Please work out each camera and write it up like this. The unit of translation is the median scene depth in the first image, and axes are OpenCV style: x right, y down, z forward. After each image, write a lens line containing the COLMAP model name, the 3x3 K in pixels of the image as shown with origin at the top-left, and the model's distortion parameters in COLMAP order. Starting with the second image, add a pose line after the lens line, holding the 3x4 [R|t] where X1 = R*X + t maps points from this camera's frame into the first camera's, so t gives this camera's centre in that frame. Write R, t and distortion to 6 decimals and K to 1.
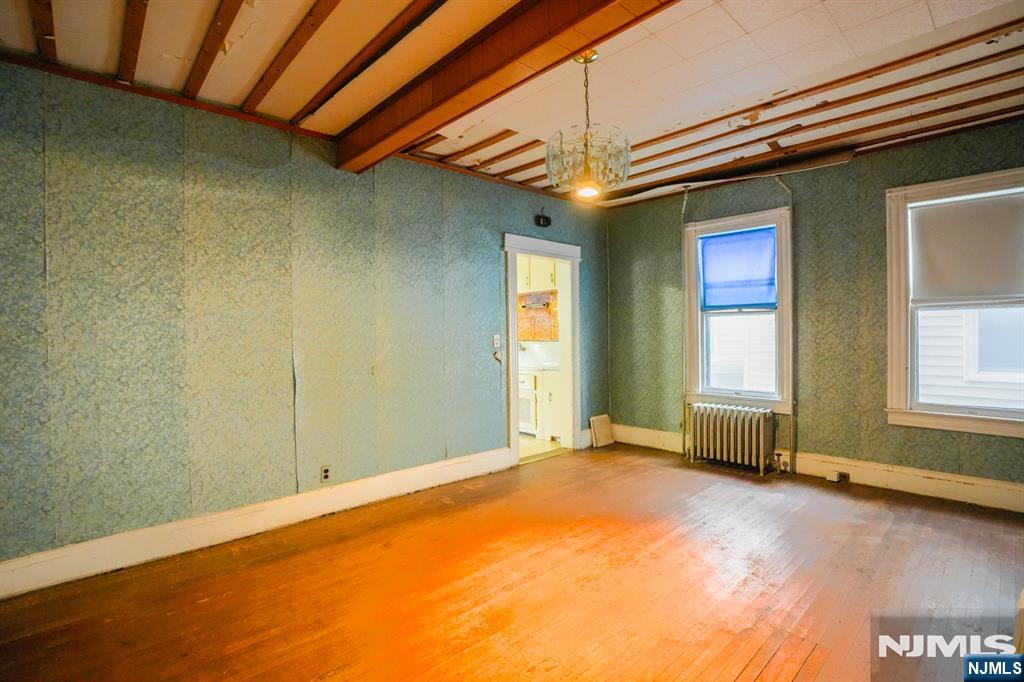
lens RADIAL K [[477.5, 0, 517.3], [0, 477.5, 338.1], [0, 0, 1]] dist [-0.029599, 0.000698]
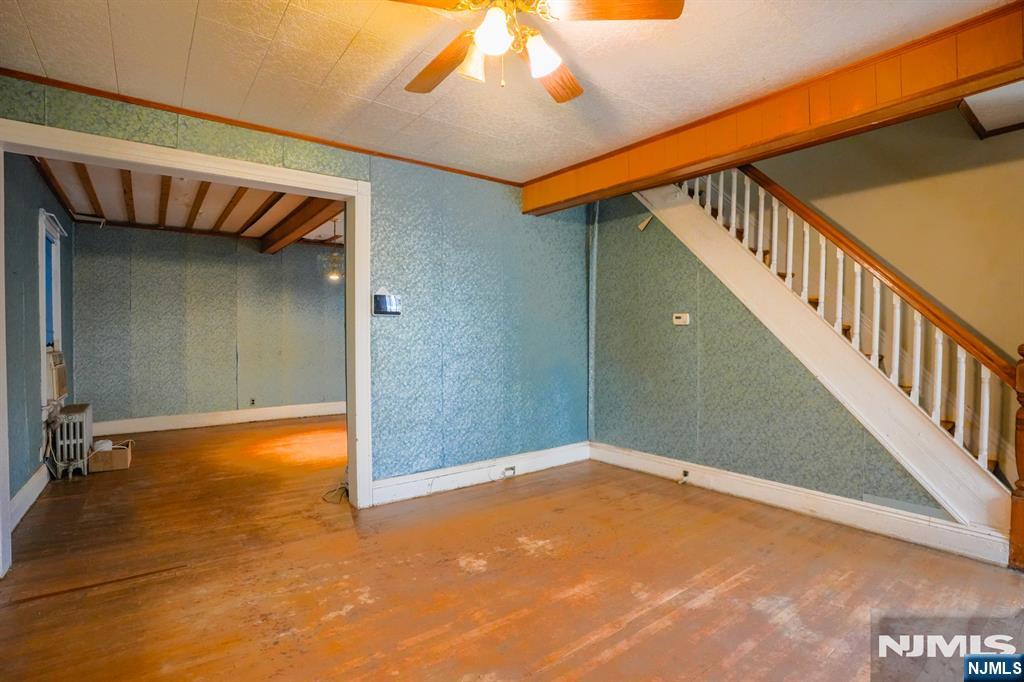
lens RADIAL K [[477.5, 0, 506.7], [0, 477.5, 341.0], [0, 0, 1]] dist [-0.029599, 0.000698]
pose [[0.993787, 0.016673, -0.110041, 1.018834], [-0.016753, 0.999860, 0.000191, 0.002930], [0.110029, 0.001654, 0.993927, -1.027027]]
